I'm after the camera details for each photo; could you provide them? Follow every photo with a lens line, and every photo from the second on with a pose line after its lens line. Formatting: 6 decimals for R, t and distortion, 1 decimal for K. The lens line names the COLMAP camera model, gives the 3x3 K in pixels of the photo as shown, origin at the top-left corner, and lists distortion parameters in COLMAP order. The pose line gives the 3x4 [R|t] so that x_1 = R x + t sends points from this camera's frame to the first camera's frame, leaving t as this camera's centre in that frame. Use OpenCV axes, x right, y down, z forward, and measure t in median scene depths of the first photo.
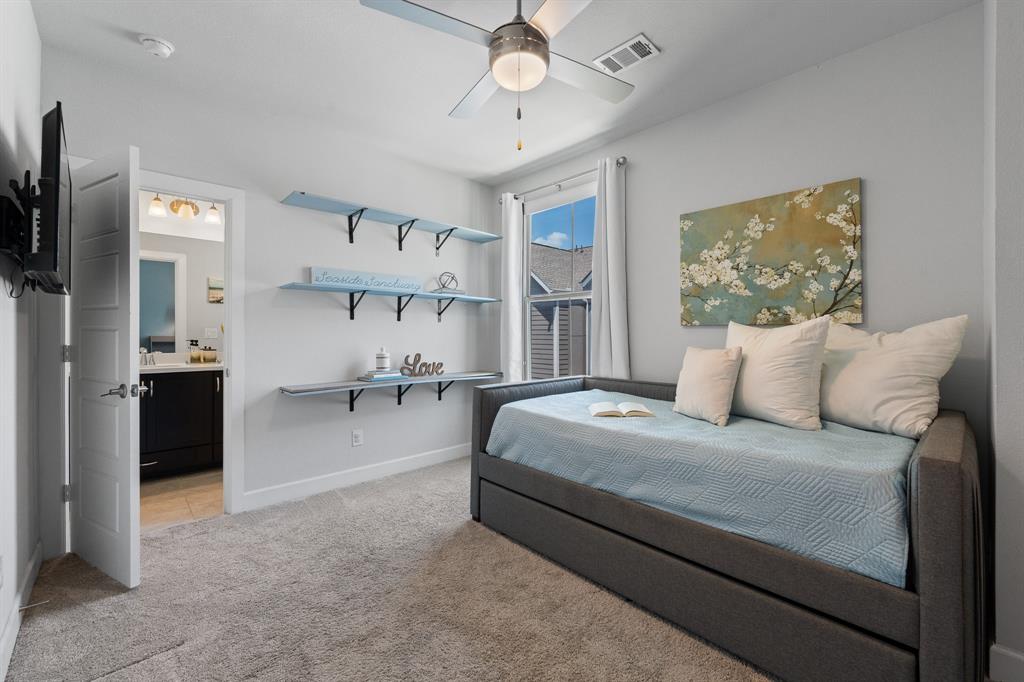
lens RADIAL K [[416.3, 0, 515.4], [0, 416.3, 339.0], [0, 0, 1]] dist [0.002521, -0.000356]
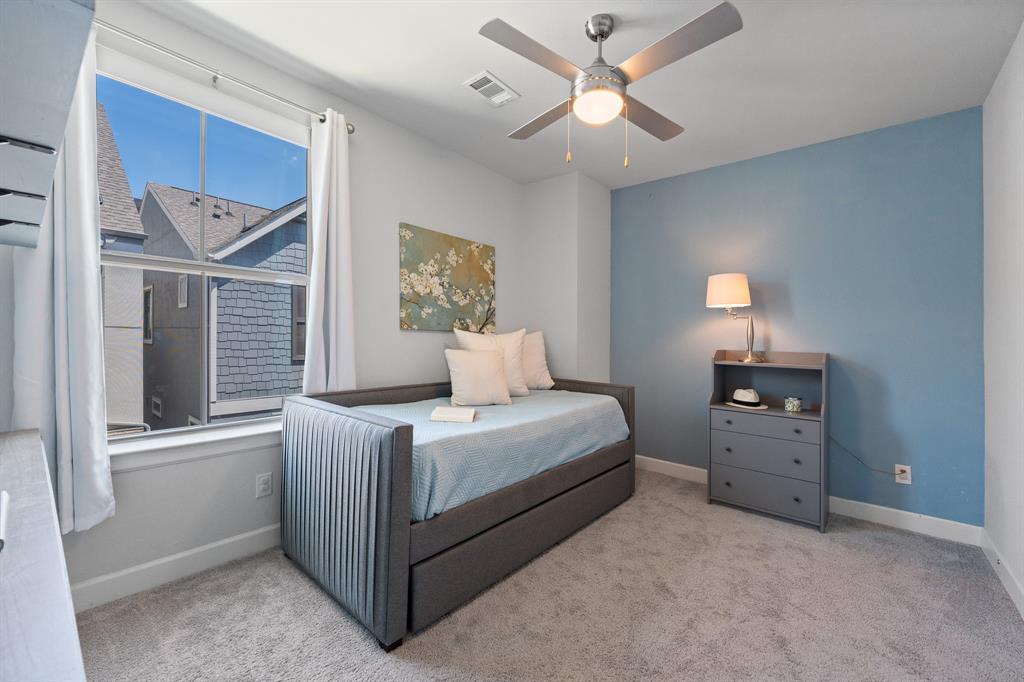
lens RADIAL K [[402.3, 0, 515.4], [0, 402.3, 337.3], [0, 0, 1]] dist [-0.001617, -0.000055]
pose [[-0.086838, -0.003410, 0.996217, -0.714701], [-0.010544, 0.999941, 0.002503, -0.018900], [-0.996167, -0.010287, -0.086869, 0.909630]]
